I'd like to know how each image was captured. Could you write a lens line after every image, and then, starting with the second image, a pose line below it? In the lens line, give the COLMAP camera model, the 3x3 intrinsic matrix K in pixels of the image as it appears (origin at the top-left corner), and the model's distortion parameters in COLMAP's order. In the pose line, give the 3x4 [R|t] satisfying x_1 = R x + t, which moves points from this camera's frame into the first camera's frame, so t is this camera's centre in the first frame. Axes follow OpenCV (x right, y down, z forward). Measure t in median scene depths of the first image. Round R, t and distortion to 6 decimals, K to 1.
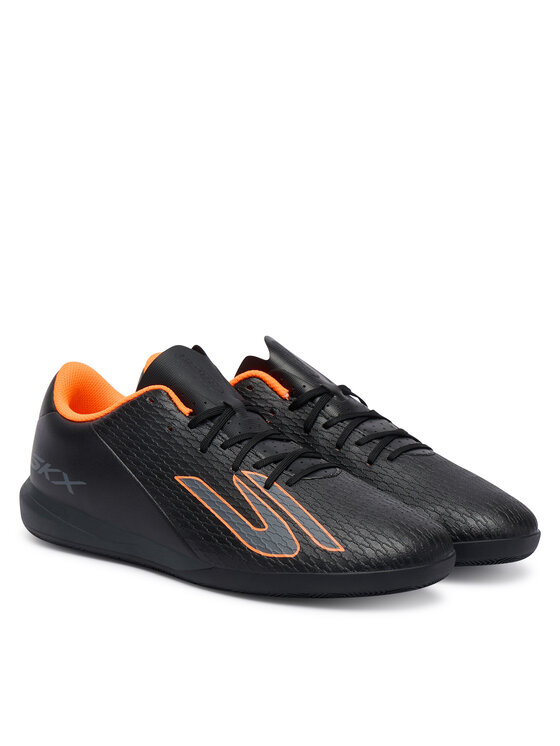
lens RADIAL K [[1860.7, 0, 279.9], [0, 1860.7, 372.7], [0, 0, 1]] dist [0.032625, 0.000000]
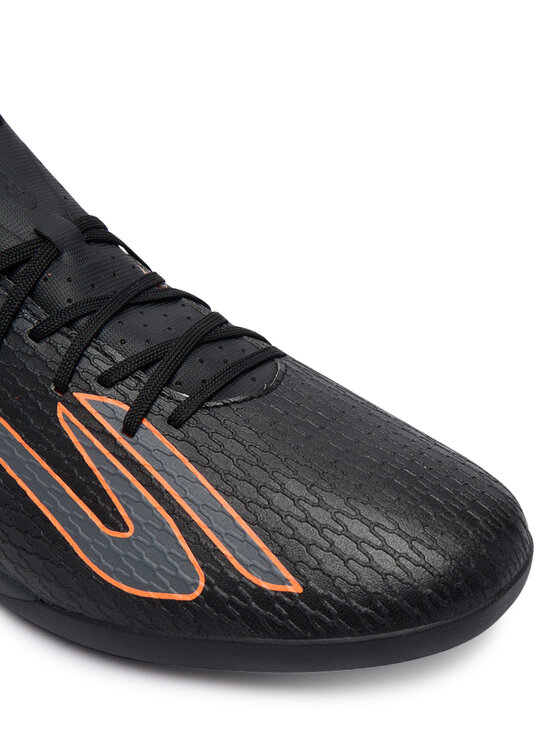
lens RADIAL K [[765.6, 0, 281.3], [0, 765.6, 374.5], [0, 0, 1]] dist [-0.075814, 0.000000]
pose [[0.998143, -0.057577, 0.019894, 0.028309], [0.045223, 0.919161, 0.391277, -0.024762], [-0.040814, -0.389651, 0.920058, 0.827513]]
